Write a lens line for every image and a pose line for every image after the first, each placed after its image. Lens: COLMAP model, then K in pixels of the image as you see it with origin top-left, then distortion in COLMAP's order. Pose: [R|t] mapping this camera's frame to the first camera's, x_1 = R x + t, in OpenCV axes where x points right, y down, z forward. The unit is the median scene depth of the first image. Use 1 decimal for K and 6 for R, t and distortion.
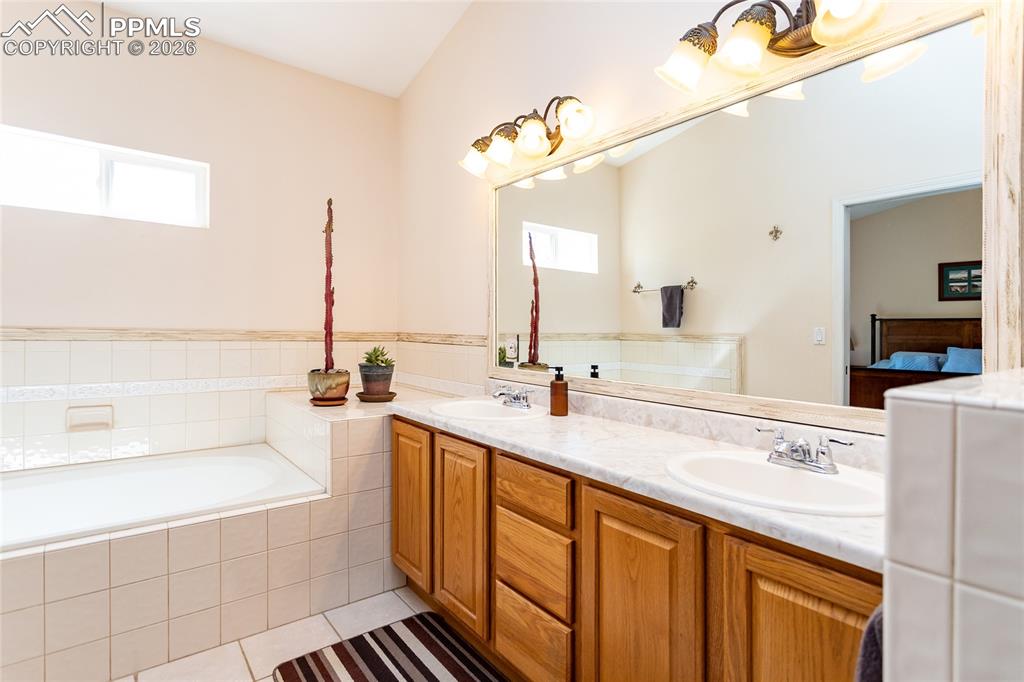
lens RADIAL K [[492.9, 0, 506.3], [0, 492.9, 329.8], [0, 0, 1]] dist [0.000609, 0.001243]
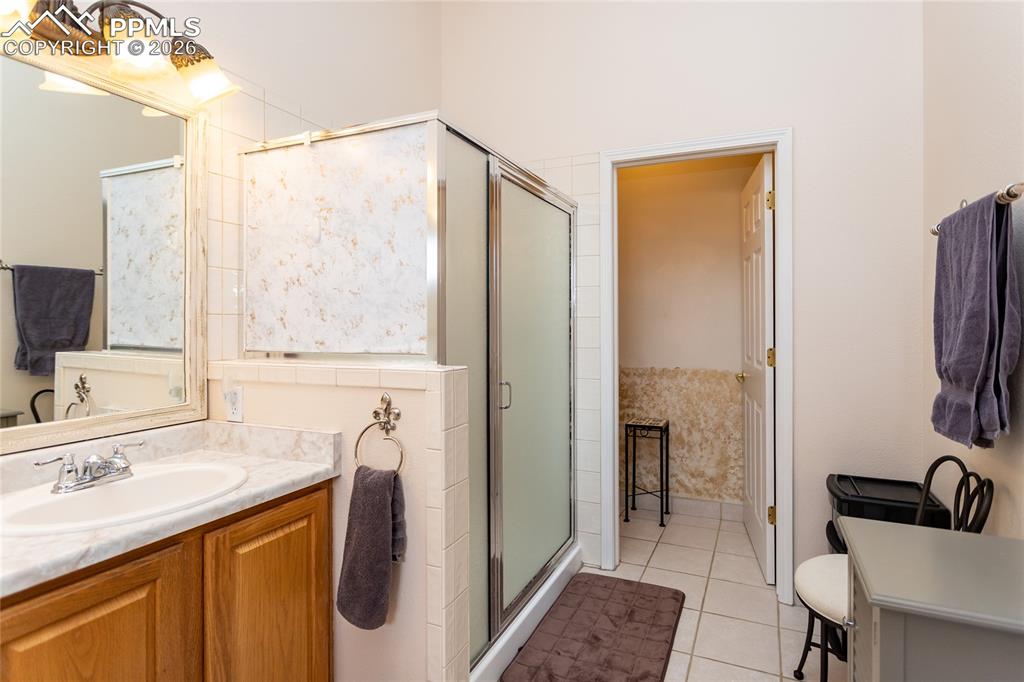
lens RADIAL K [[492.9, 0, 546.8], [0, 492.9, 315.1], [0, 0, 1]] dist [0.000609, 0.001243]
pose [[-0.474375, 0.000601, 0.880322, -0.604708], [-0.005213, 0.999980, -0.003493, -0.053526], [-0.880307, -0.006246, -0.474363, 0.573615]]
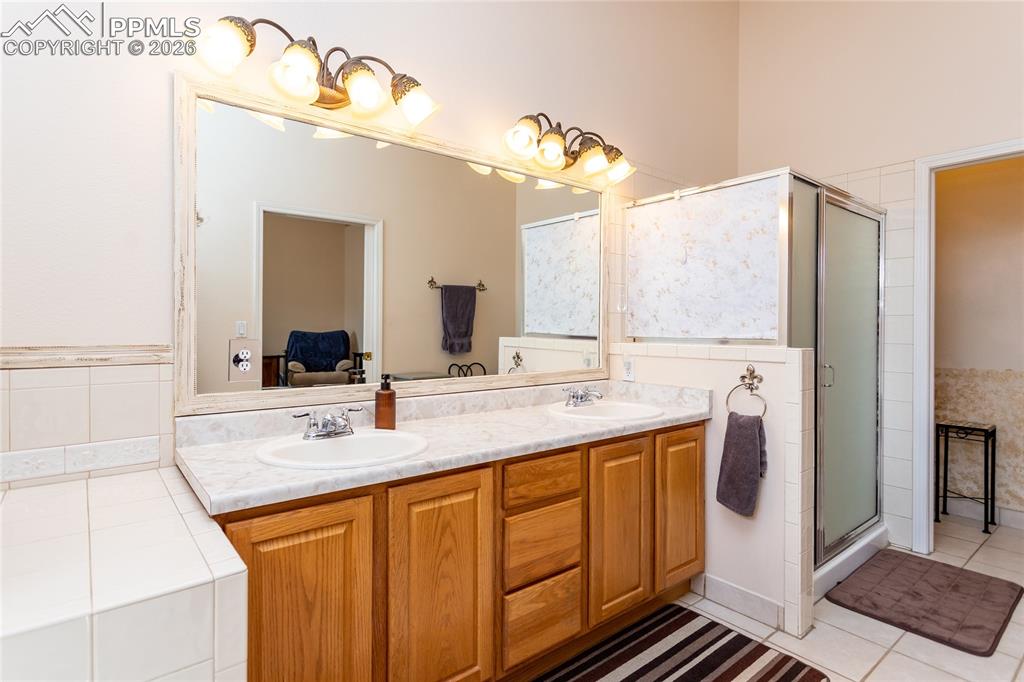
lens RADIAL K [[492.9, 0, 499.4], [0, 492.9, 323.9], [0, 0, 1]] dist [0.000609, 0.001243]
pose [[0.028049, -0.010297, 0.999554, -1.037460], [-0.004492, 0.999936, 0.010427, -0.033088], [-0.999596, -0.004782, 0.028001, 1.058619]]
